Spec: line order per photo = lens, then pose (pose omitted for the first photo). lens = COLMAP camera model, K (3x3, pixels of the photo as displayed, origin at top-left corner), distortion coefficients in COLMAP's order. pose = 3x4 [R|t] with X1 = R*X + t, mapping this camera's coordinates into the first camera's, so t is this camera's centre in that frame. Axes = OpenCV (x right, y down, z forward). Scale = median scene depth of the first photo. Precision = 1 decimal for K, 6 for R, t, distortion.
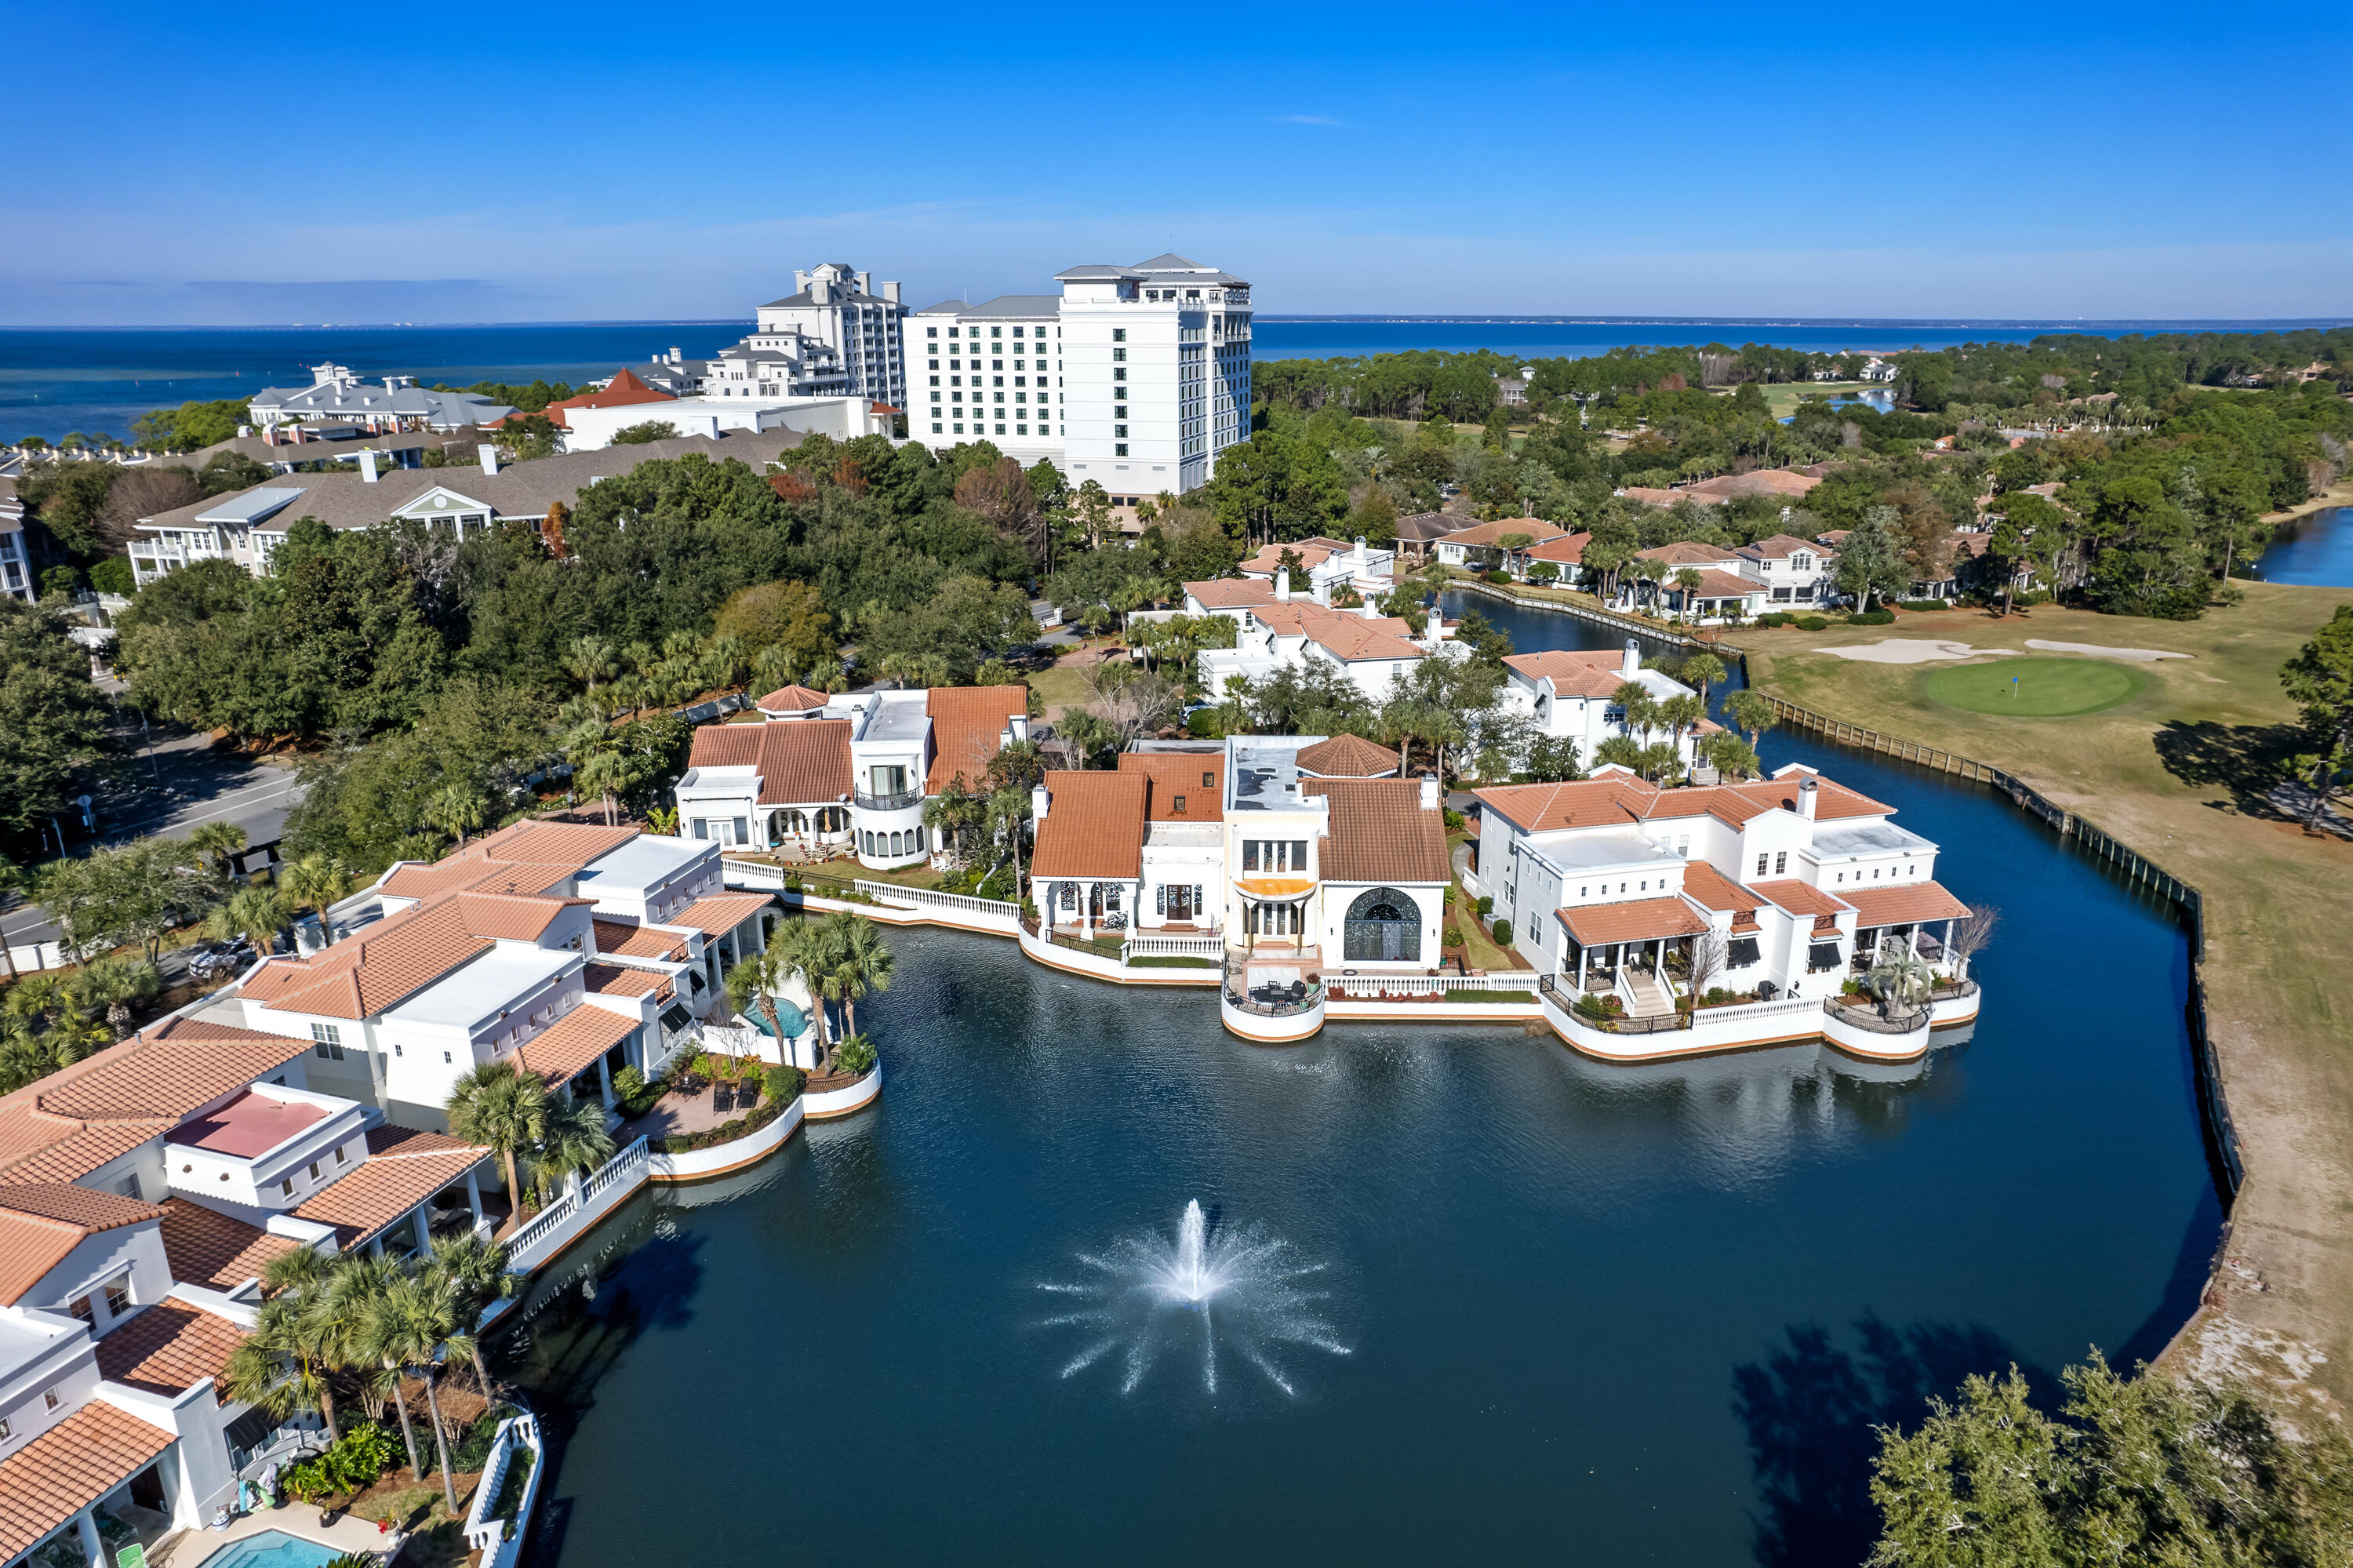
lens RADIAL K [[1515.8, 0, 1219.3], [0, 1515.8, 830.4], [0, 0, 1]] dist [-0.062574, 0.057383]
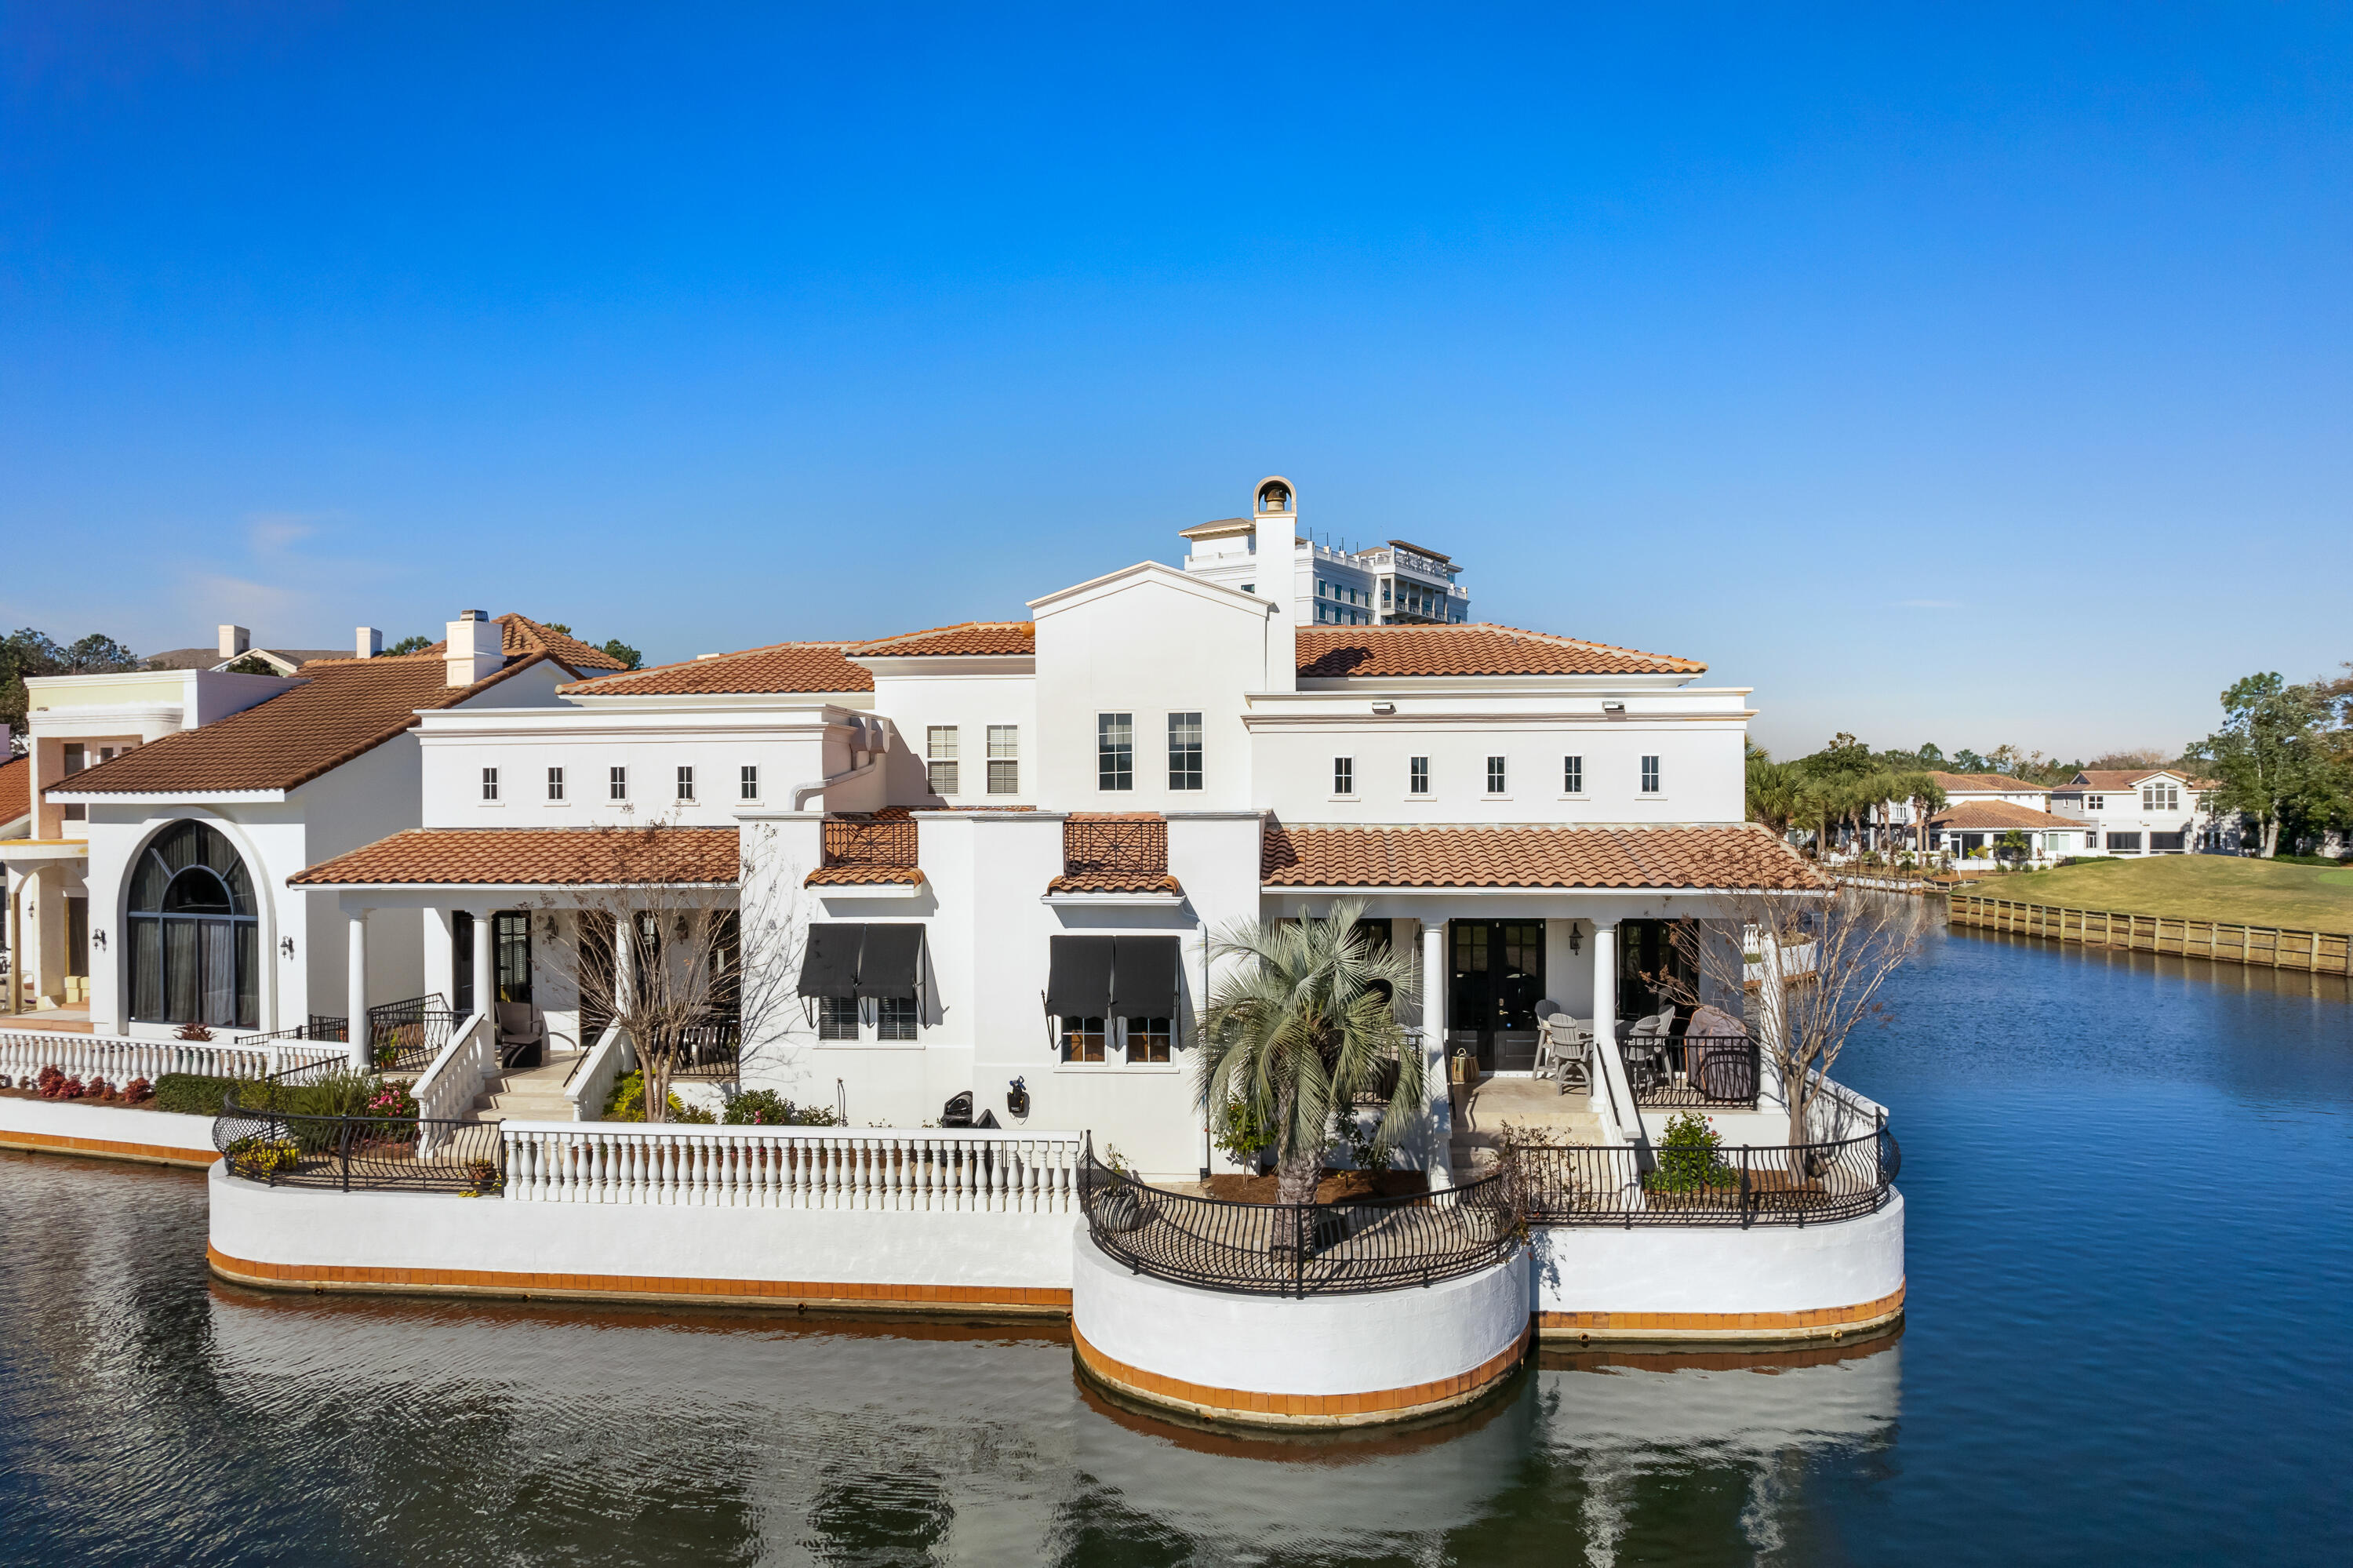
lens RADIAL K [[1513.8, 0, 1185.3], [0, 1513.8, 882.9], [0, 0, 1]] dist [-0.058908, 0.061995]
pose [[0.944277, 0.010910, -0.328972, 0.216736], [-0.101694, 0.960223, -0.260056, 0.057422], [0.313050, 0.279020, 0.907826, 0.335113]]
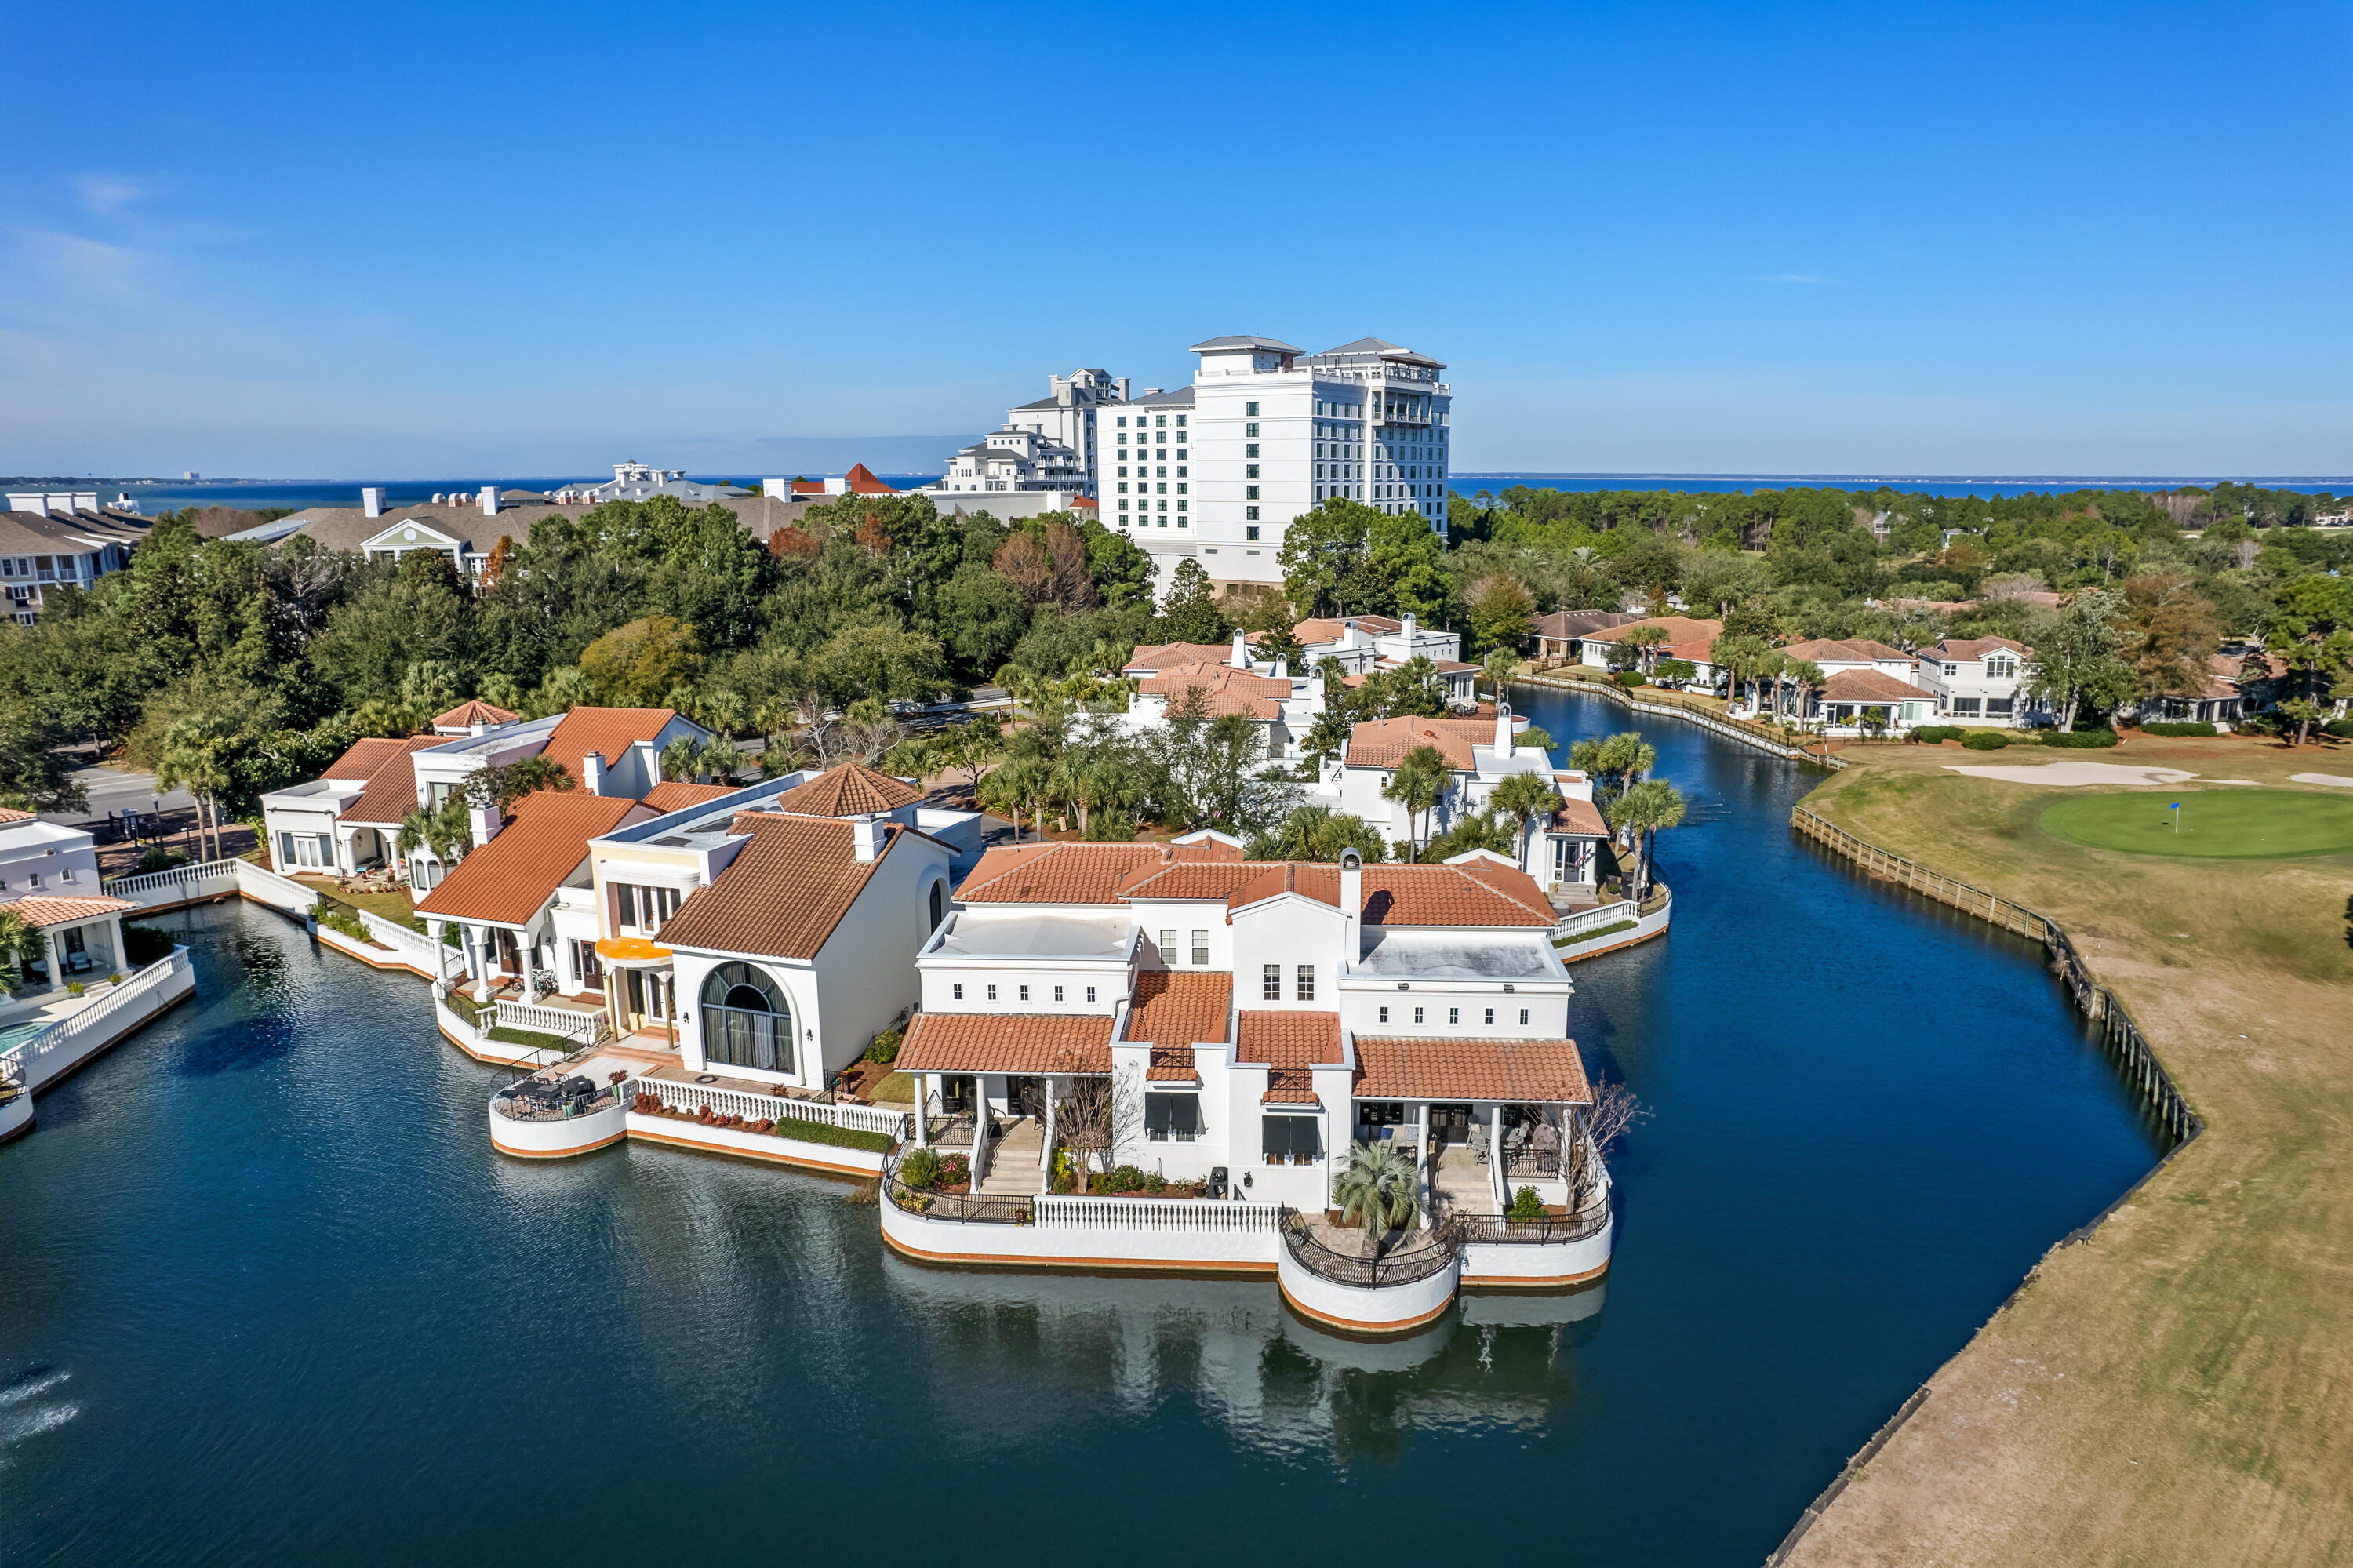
lens RADIAL K [[1515.8, 0, 1219.3], [0, 1515.8, 830.4], [0, 0, 1]] dist [-0.062574, 0.057383]
pose [[0.956520, 0.068134, -0.283597, 0.234678], [-0.095823, 0.991769, -0.084924, 0.007117], [0.275477, 0.108407, 0.955176, 0.175866]]
